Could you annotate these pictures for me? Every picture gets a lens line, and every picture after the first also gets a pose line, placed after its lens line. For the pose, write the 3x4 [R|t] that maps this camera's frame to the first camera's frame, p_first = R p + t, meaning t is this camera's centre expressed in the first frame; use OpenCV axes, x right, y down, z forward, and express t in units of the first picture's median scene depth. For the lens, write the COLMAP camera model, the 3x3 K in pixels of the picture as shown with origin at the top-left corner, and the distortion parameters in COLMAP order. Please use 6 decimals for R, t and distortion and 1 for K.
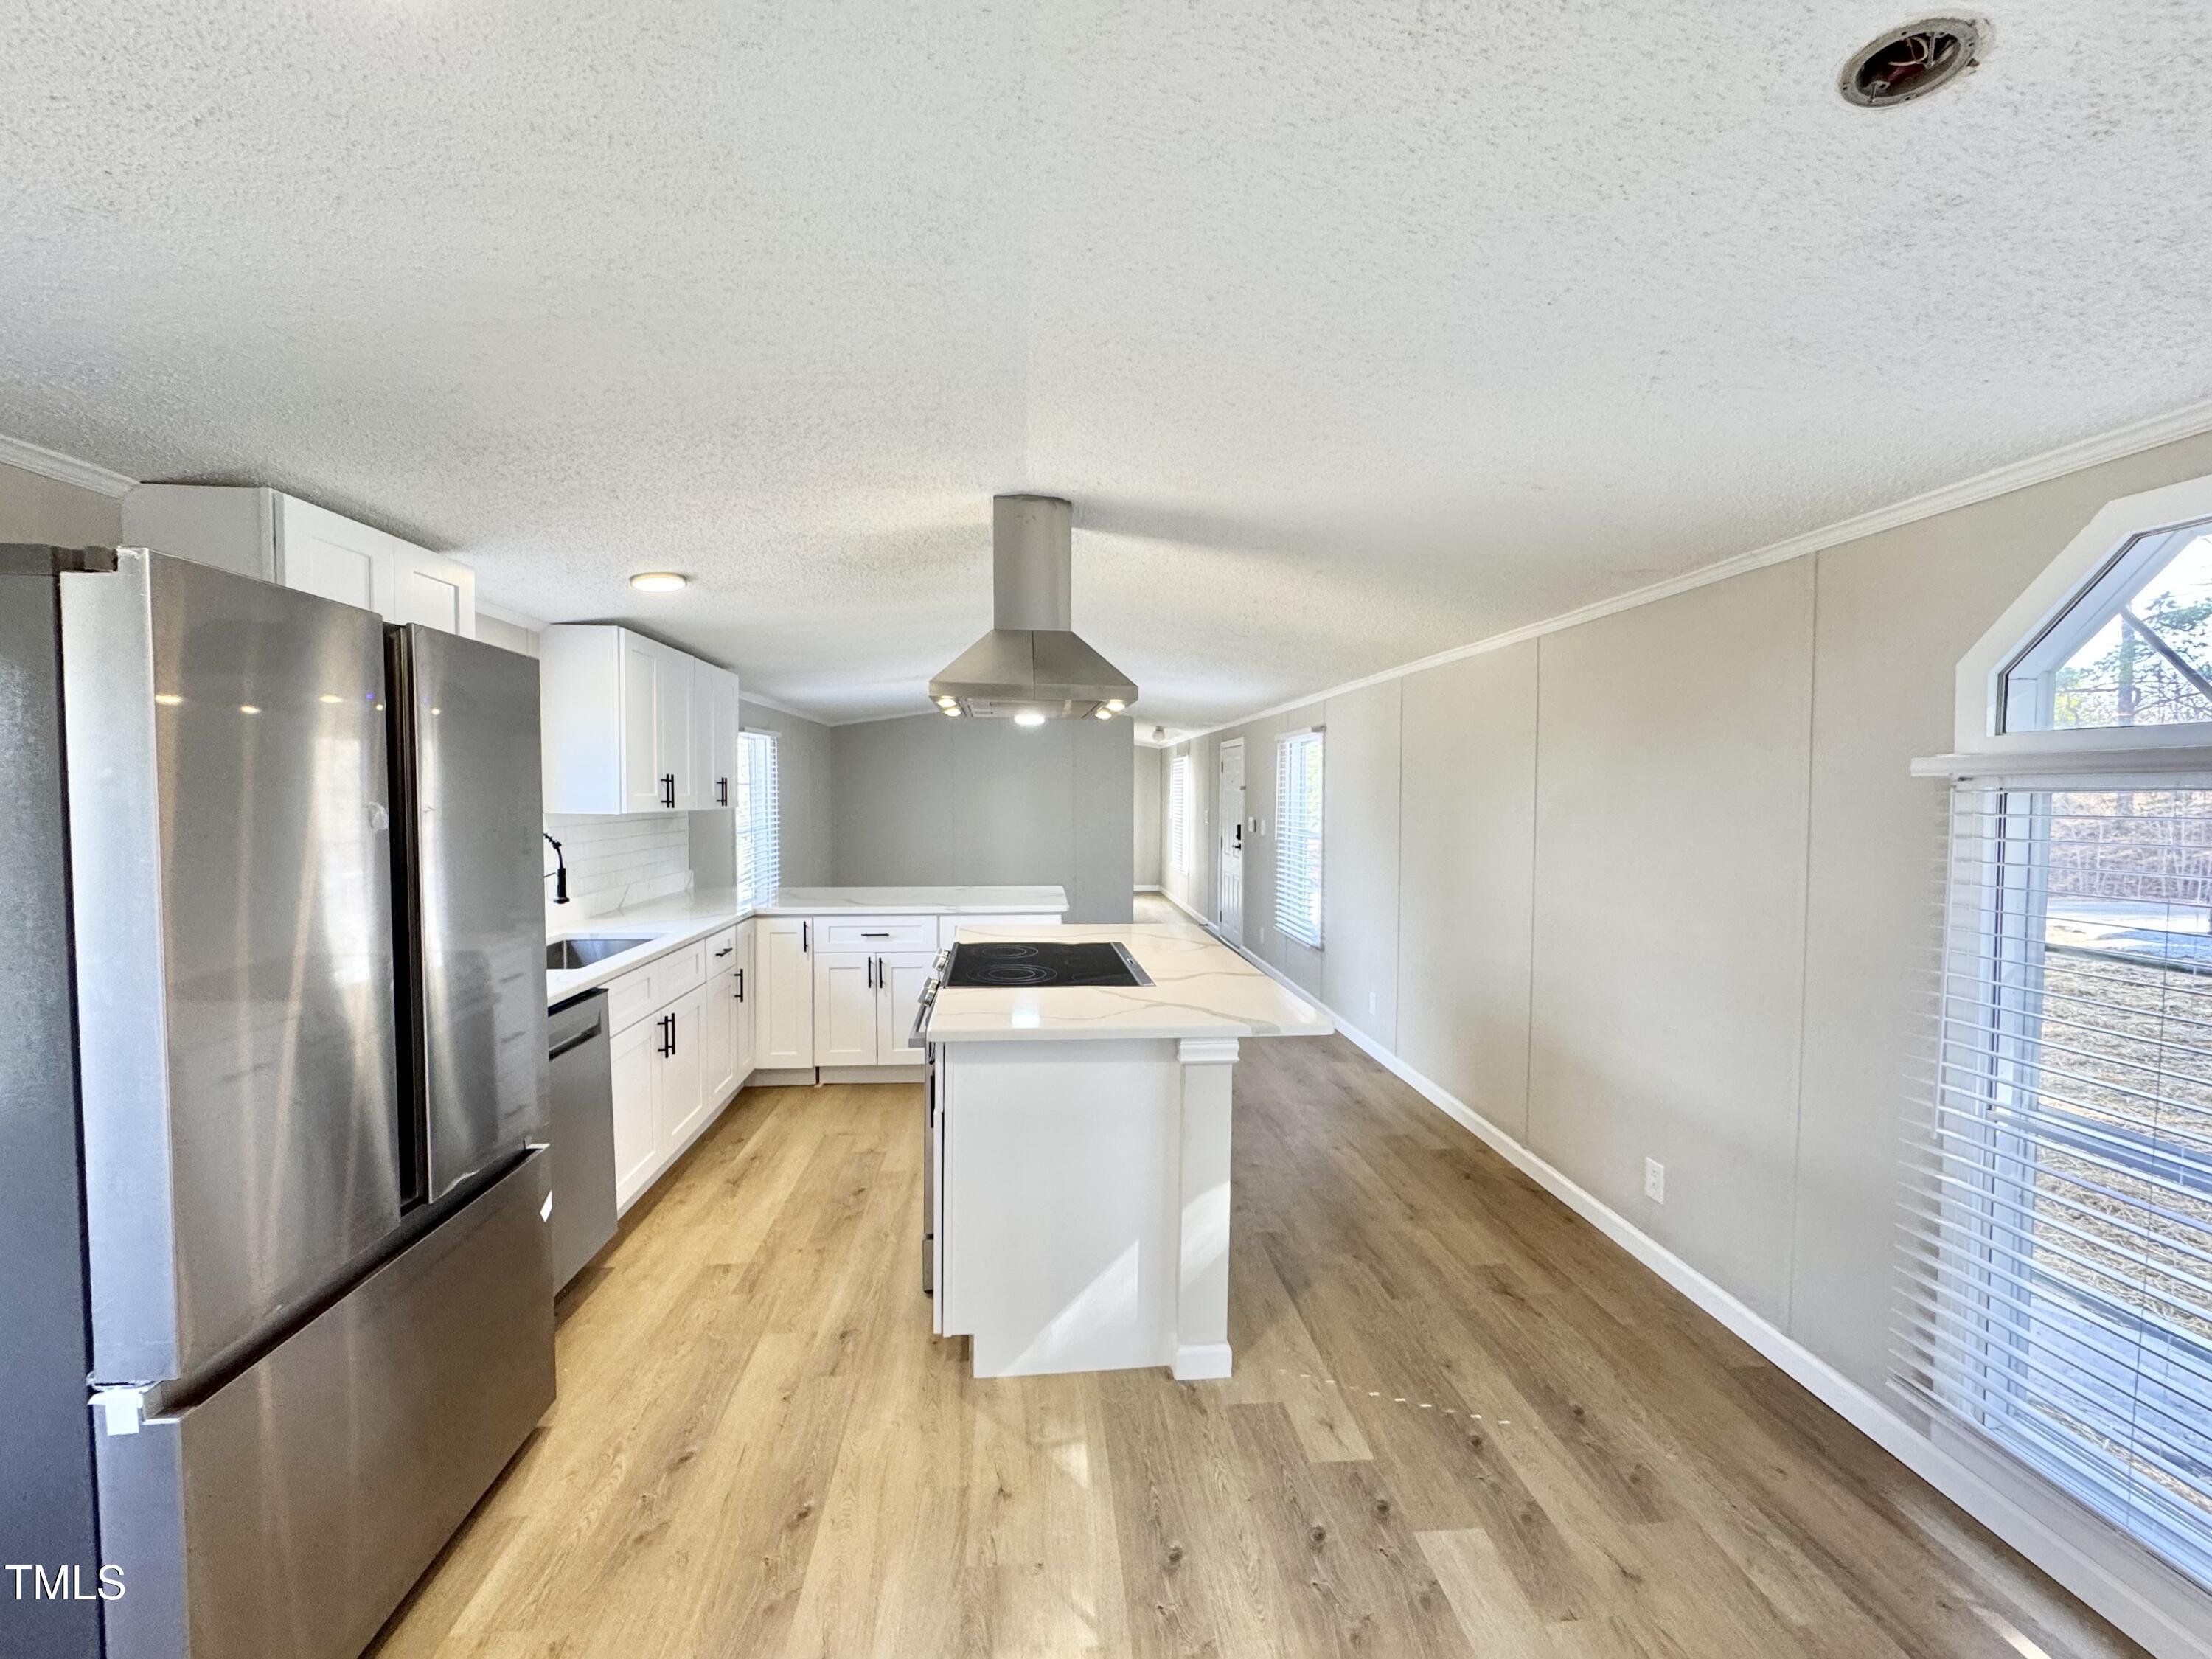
lens RADIAL K [[883.6, 0, 1104.9], [0, 883.6, 832.2], [0, 0, 1]] dist [-0.003299, 0.000581]
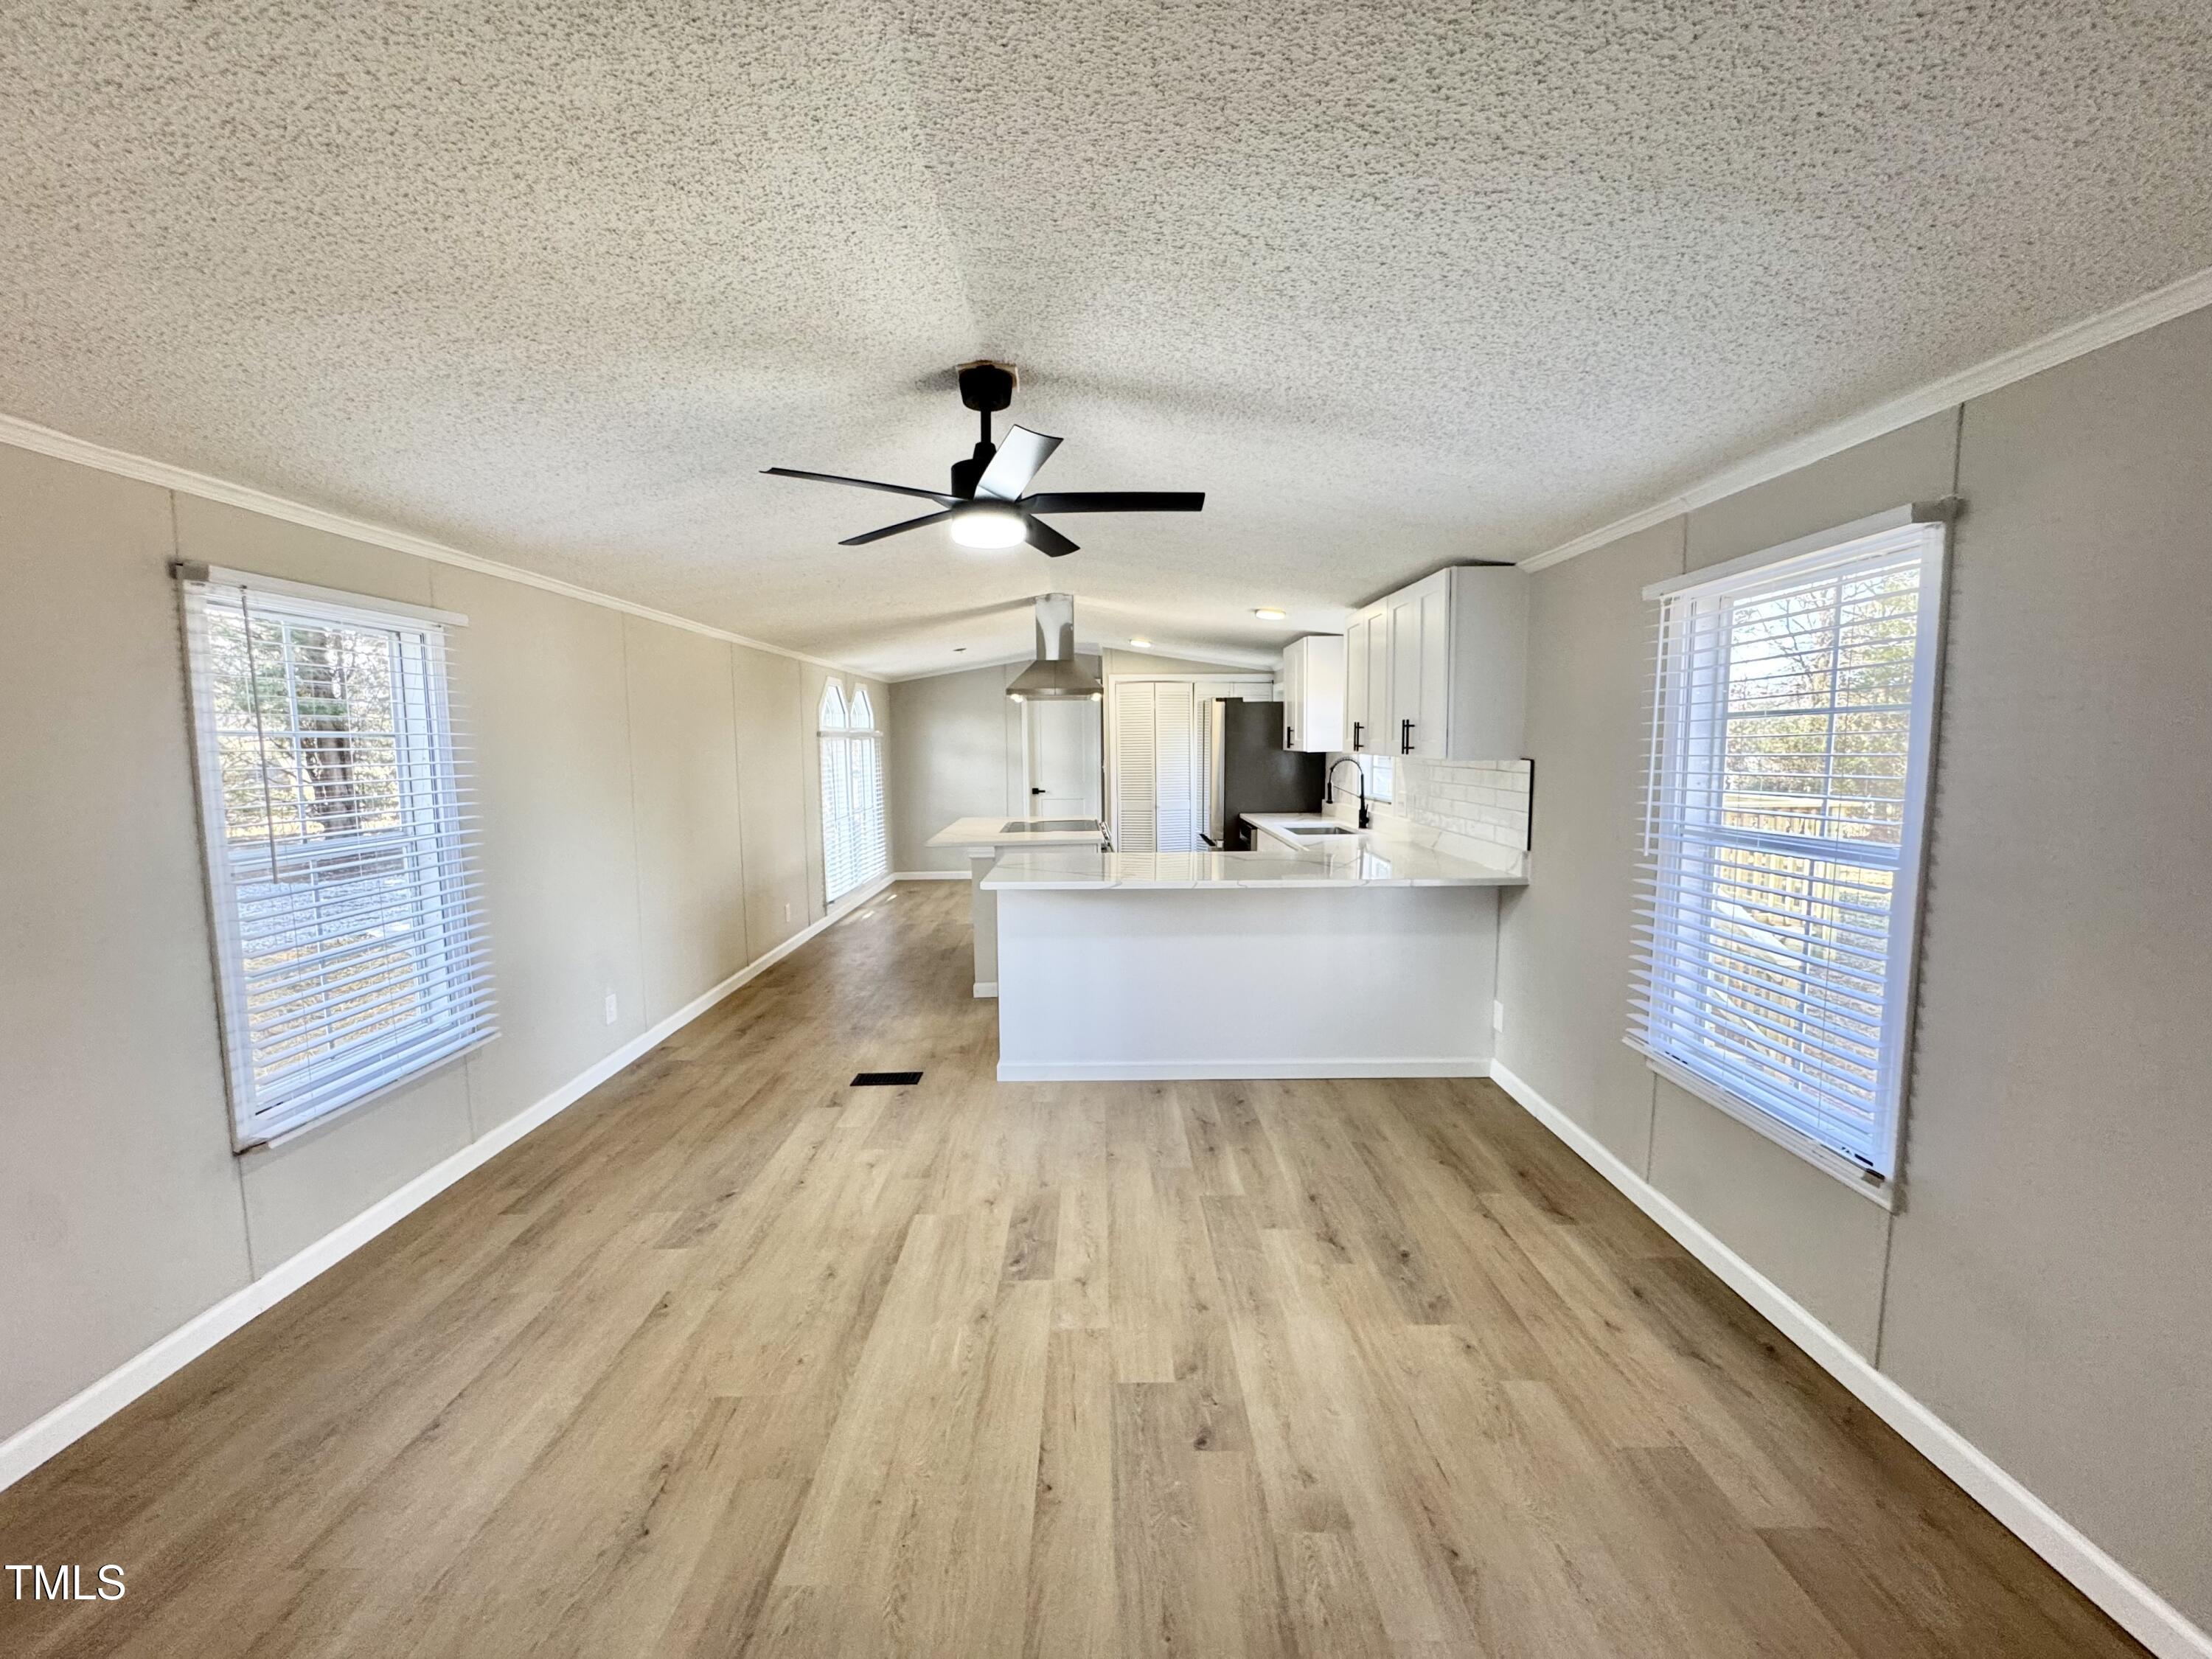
lens RADIAL K [[883.6, 0, 1102.3], [0, 883.6, 828.3], [0, 0, 1]] dist [-0.003299, 0.000581]
pose [[-0.996535, -0.002480, 0.083135, -0.325498], [0.009635, 0.989382, 0.145020, -0.124577], [-0.082612, 0.145319, -0.985930, 2.764596]]
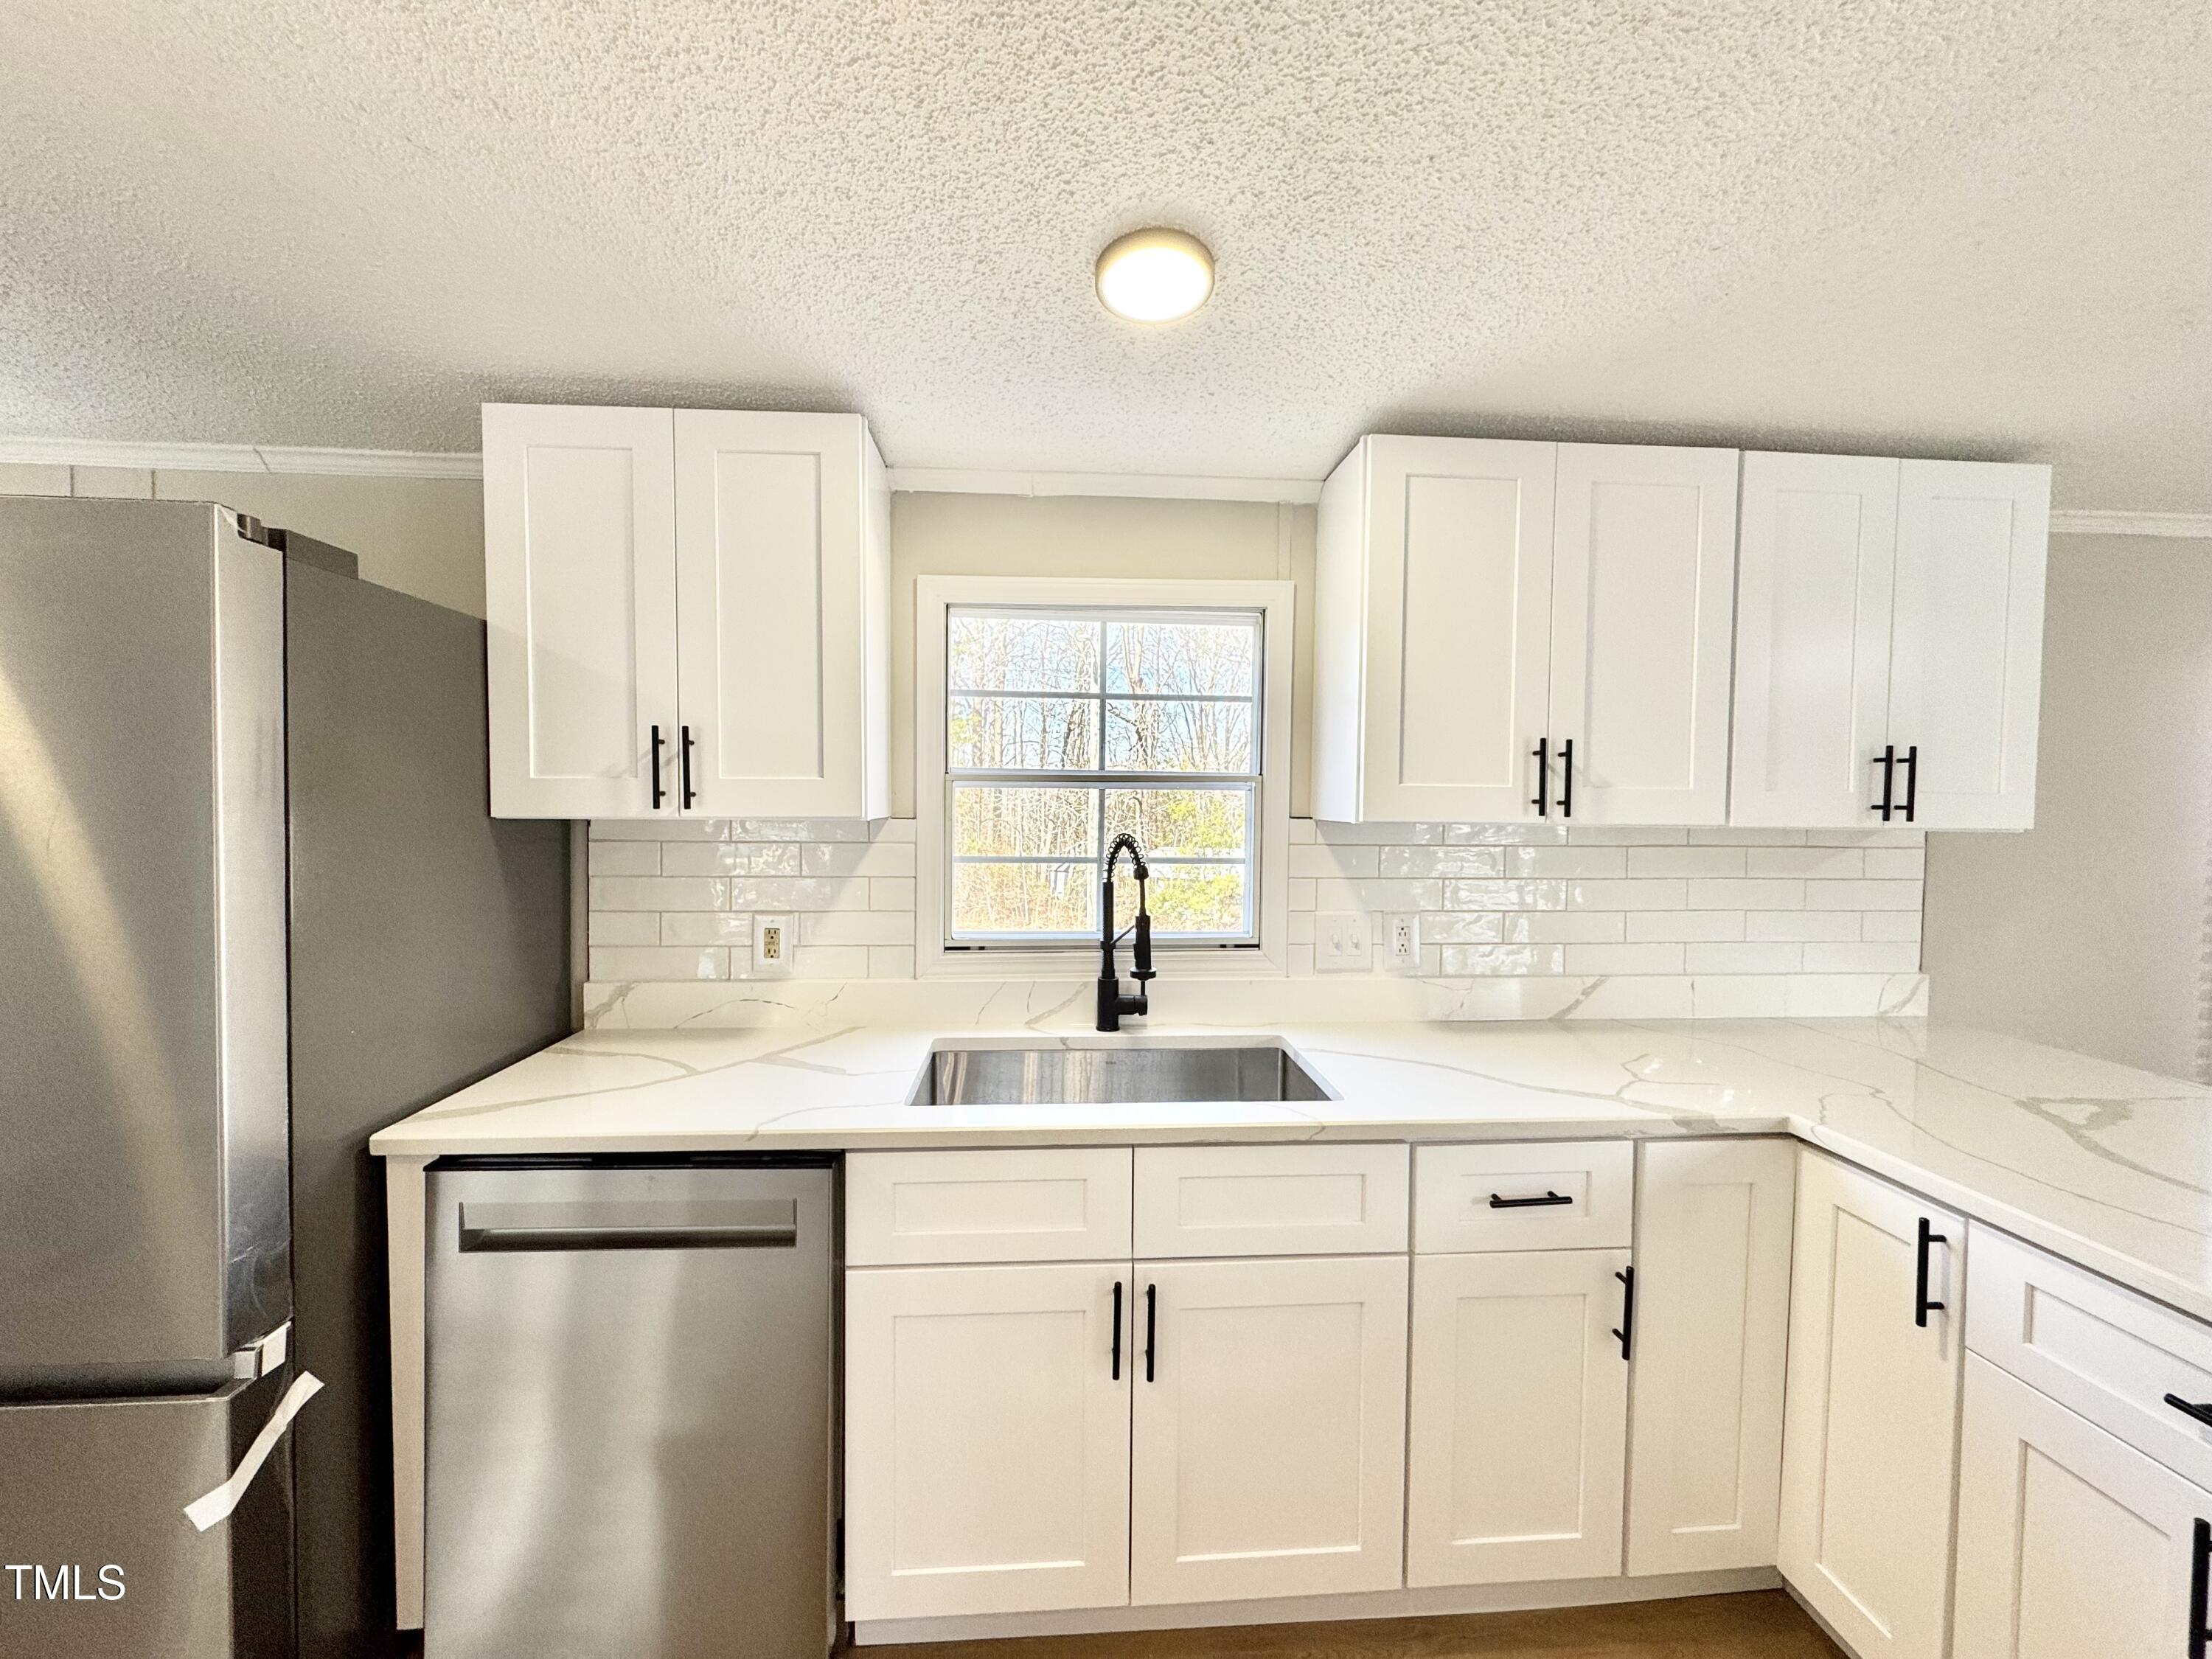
lens RADIAL K [[883.6, 0, 1102.9], [0, 883.6, 828.1], [0, 0, 1]] dist [-0.003299, 0.000581]
pose [[-0.017601, 0.027163, -0.999476, -0.068521], [-0.054915, 0.998096, 0.028092, -0.027472], [0.998336, 0.055381, -0.016075, 0.995621]]
